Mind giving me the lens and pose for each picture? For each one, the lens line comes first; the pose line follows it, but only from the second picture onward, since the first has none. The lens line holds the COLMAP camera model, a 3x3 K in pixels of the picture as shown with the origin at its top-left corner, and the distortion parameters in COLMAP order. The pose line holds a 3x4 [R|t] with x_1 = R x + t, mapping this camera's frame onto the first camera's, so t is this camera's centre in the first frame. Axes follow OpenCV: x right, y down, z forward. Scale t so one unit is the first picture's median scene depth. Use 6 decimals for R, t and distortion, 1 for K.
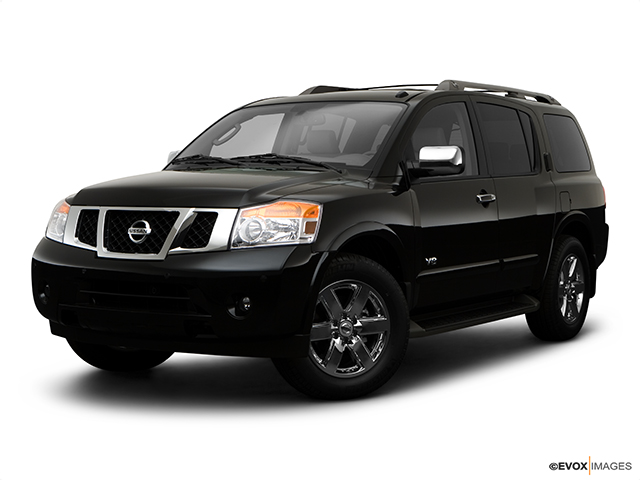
lens RADIAL K [[1281.2, 0, 320.0], [0, 1281.2, 240.0], [0, 0, 1]] dist [0.019482, 0.117183]
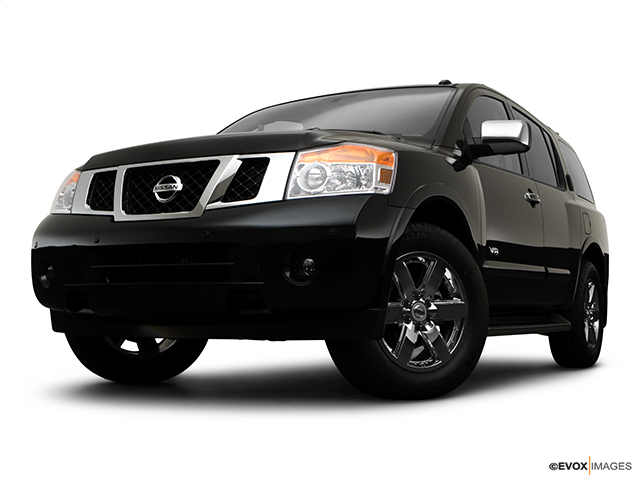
lens RADIAL K [[948.1, 0, 320.0], [0, 948.1, 240.0], [0, 0, 1]] dist [-0.037392, -0.030915]
pose [[0.997539, 0.010294, 0.069356, -0.084970], [-0.001564, 0.992185, -0.124769, 0.098968], [-0.070099, 0.124353, 0.989759, 0.400136]]
